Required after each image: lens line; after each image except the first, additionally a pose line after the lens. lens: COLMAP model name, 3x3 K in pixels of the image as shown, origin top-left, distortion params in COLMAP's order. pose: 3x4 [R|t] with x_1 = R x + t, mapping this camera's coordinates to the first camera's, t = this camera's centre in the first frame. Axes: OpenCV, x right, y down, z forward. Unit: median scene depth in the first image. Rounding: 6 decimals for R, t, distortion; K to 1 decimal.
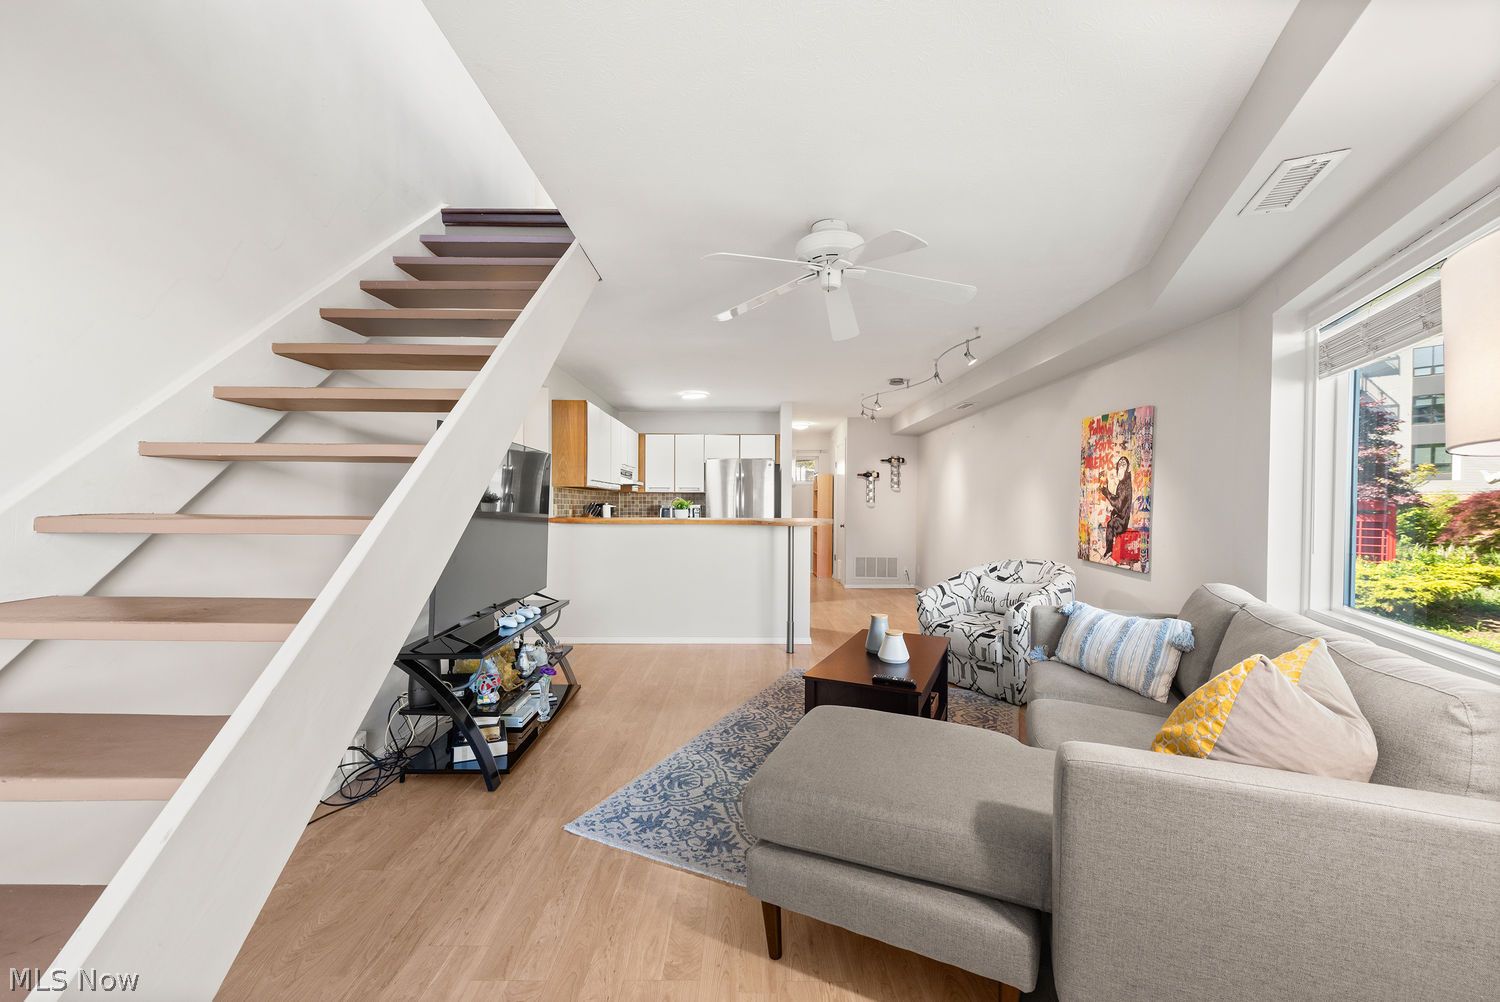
lens RADIAL K [[599.8, 0, 750.0], [0, 599.8, 501.0], [0, 0, 1]] dist [-0.002710, -0.002759]
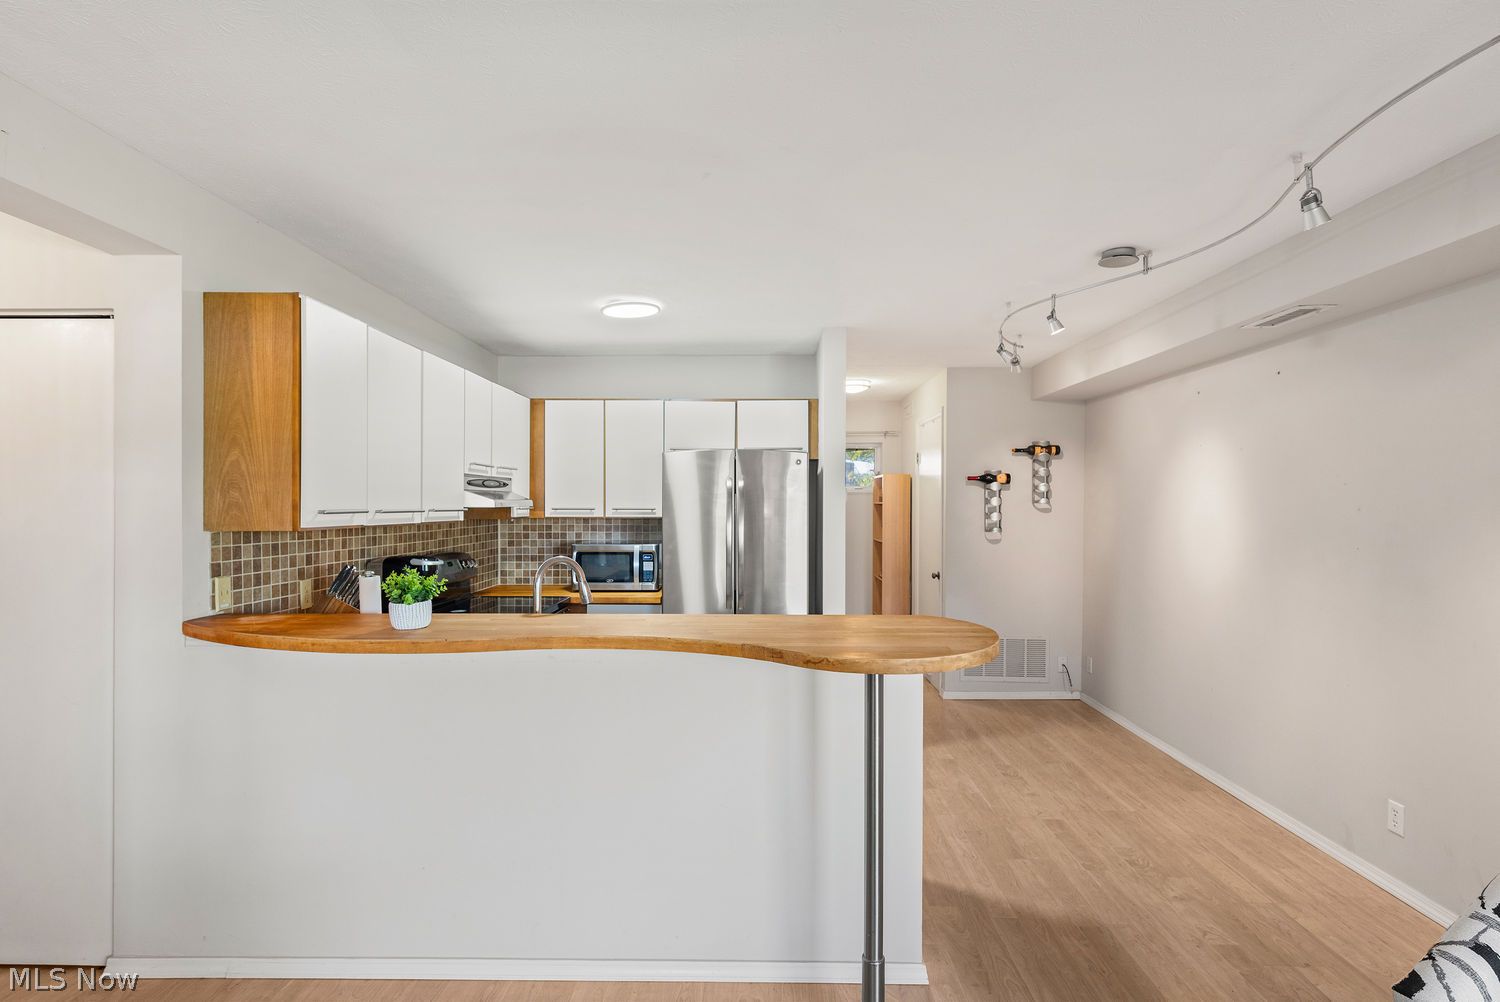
lens RADIAL K [[844.3, 0, 750.3], [0, 844.3, 496.2], [0, 0, 1]] dist [0.001101, -0.000167]
pose [[0.999872, -0.004157, -0.015462, 0.004709], [0.003976, 0.999923, -0.011724, -0.023461], [0.015510, 0.011661, 0.999812, 0.306743]]
